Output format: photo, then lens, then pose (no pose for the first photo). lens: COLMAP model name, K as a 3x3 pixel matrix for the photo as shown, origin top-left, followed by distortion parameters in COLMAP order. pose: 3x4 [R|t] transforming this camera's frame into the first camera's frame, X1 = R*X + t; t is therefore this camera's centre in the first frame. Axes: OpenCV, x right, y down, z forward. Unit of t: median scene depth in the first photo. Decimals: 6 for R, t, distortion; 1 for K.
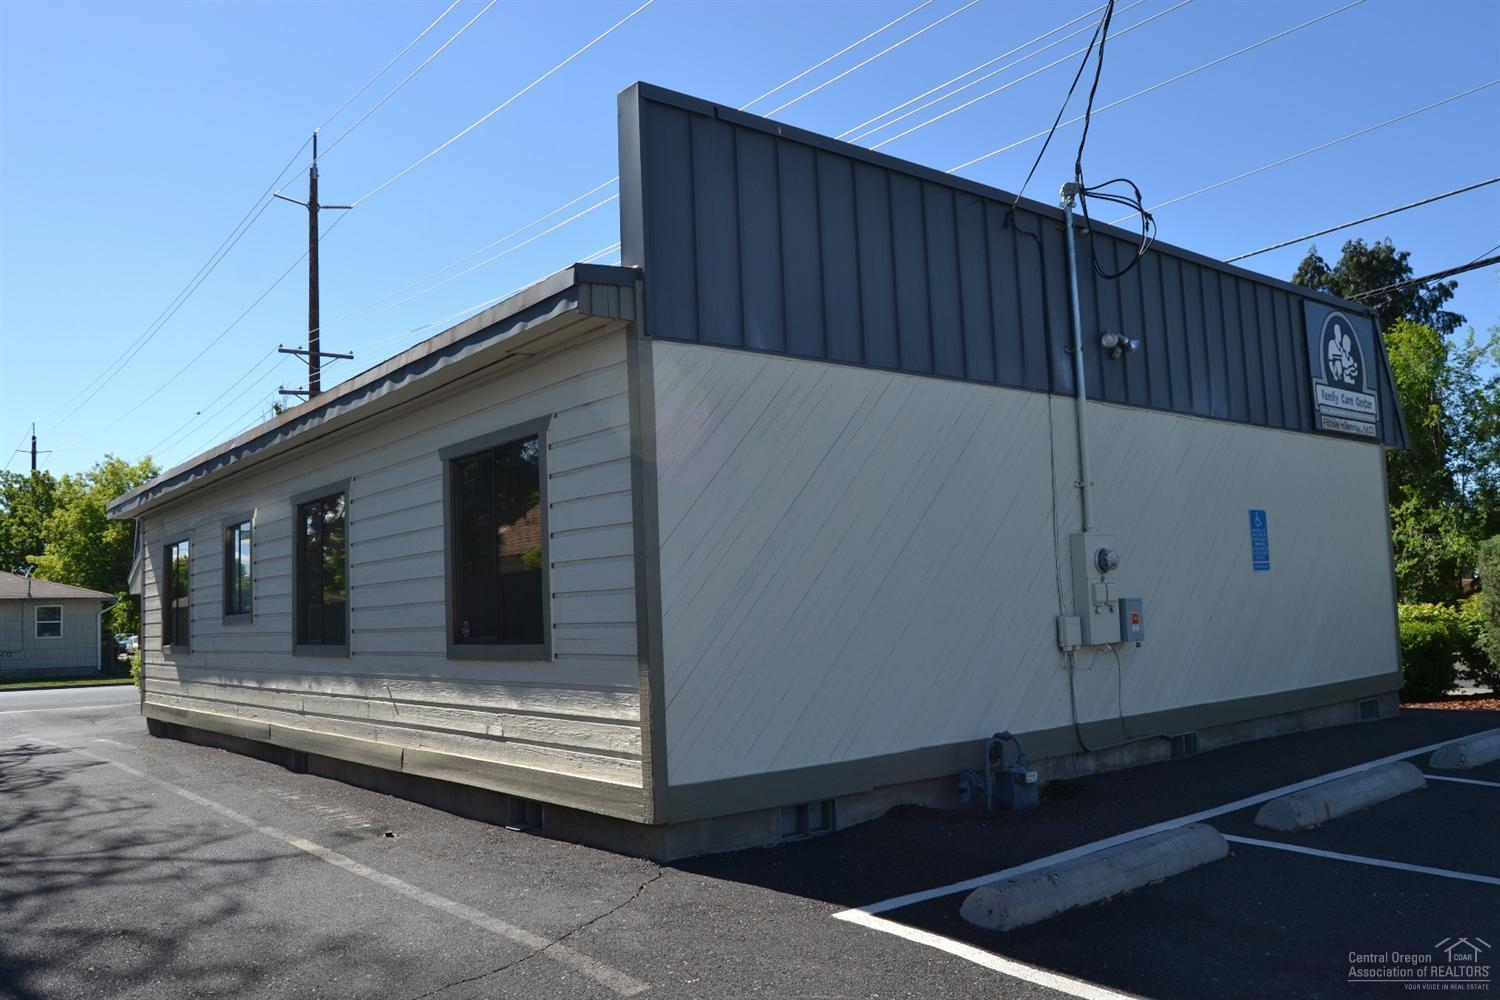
lens RADIAL K [[1190.5, 0, 750.7], [0, 1190.5, 507.3], [0, 0, 1]] dist [-0.089535, 0.008491]
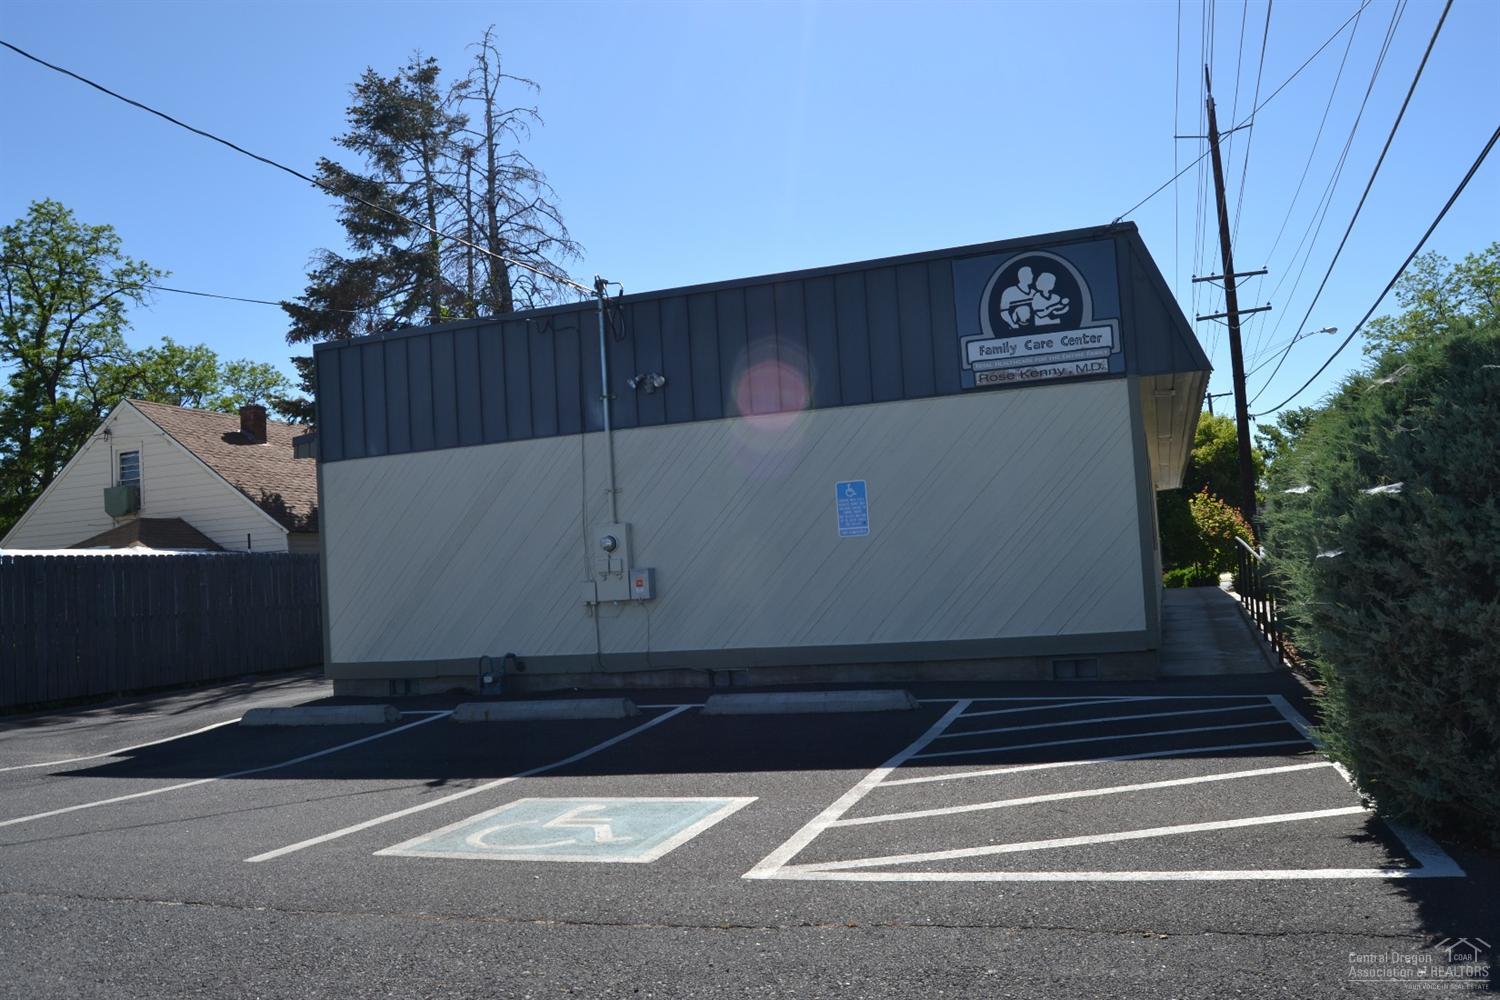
lens RADIAL K [[1190.5, 0, 753.3], [0, 1190.5, 496.4], [0, 0, 1]] dist [-0.089535, 0.008491]
pose [[0.534023, -0.049085, -0.844044, 1.586023], [0.117451, 0.992940, 0.016567, -0.015682], [0.837272, -0.107981, 0.536018, 0.357443]]
